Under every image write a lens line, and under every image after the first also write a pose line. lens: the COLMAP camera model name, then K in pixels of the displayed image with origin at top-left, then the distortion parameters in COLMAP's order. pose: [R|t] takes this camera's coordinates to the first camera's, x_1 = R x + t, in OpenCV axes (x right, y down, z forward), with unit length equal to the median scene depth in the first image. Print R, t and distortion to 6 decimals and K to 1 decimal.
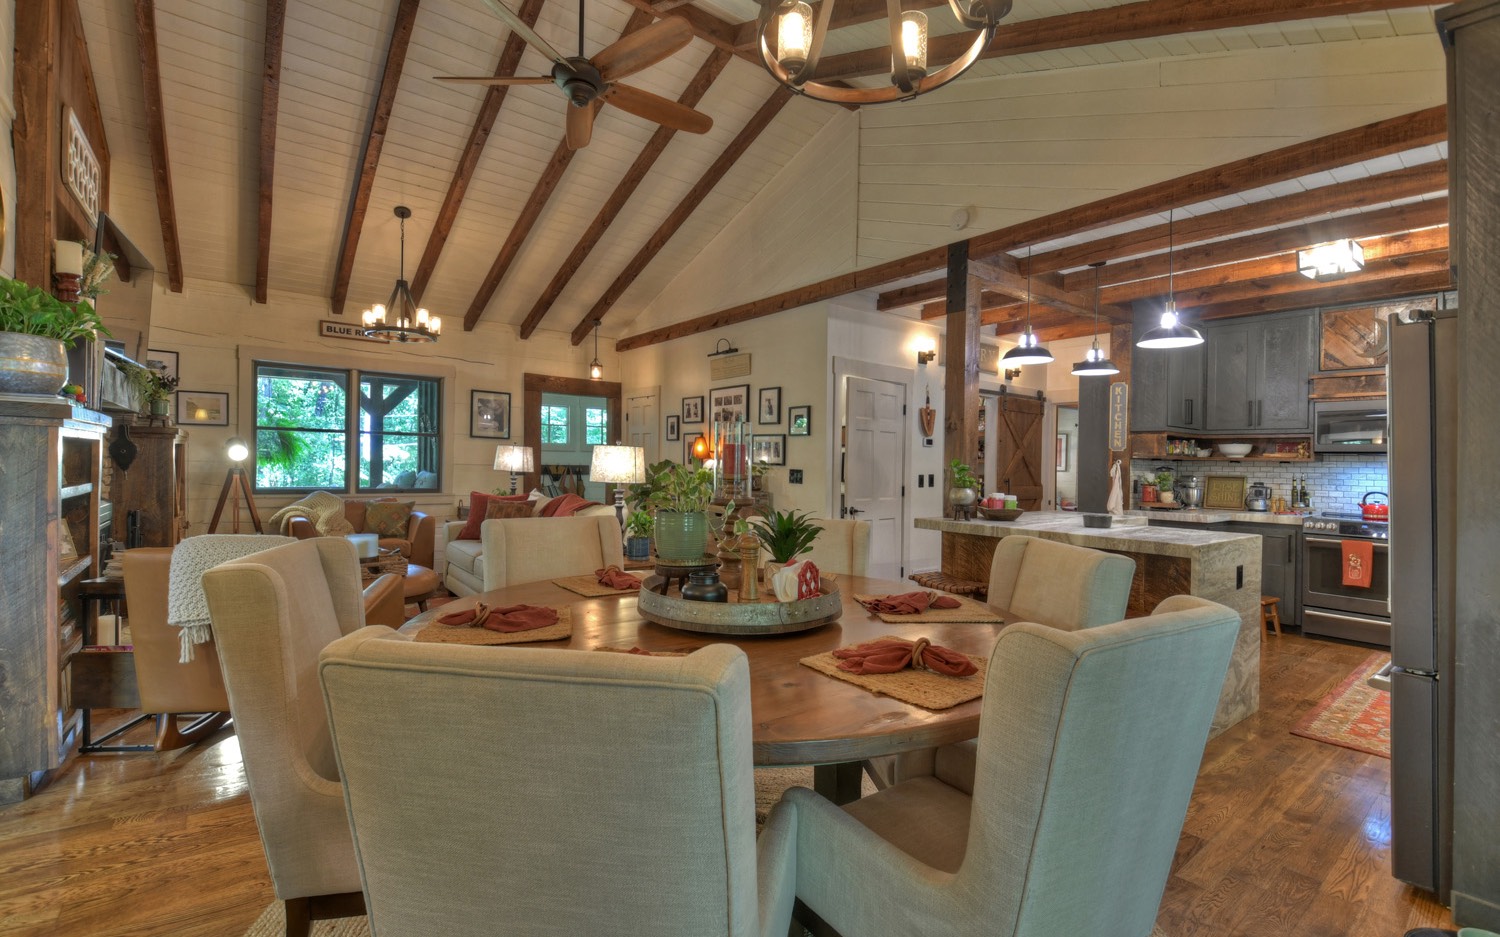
lens RADIAL K [[665.8, 0, 752.0], [0, 665.8, 462.1], [0, 0, 1]] dist [0.012402, -0.026120]
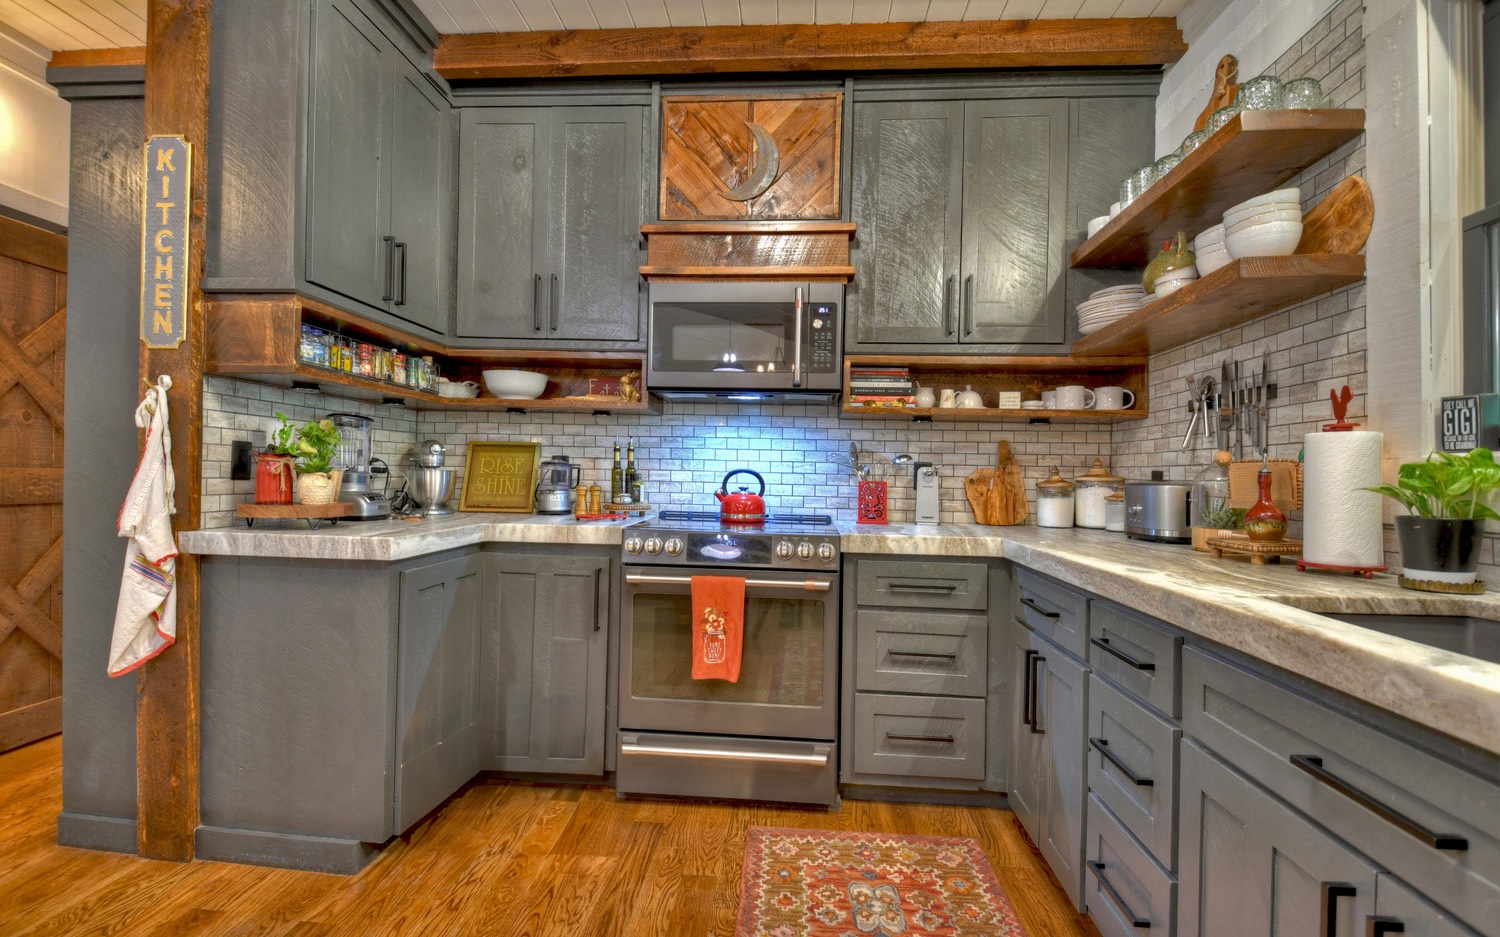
lens RADIAL K [[665.8, 0, 752.0], [0, 665.8, 462.1], [0, 0, 1]] dist [0.012402, -0.026120]
pose [[0.674718, 0.008353, 0.738028, 0.520091], [-0.011743, 0.999931, -0.000581, 0.036050], [-0.737982, -0.008275, 0.674770, 0.590590]]
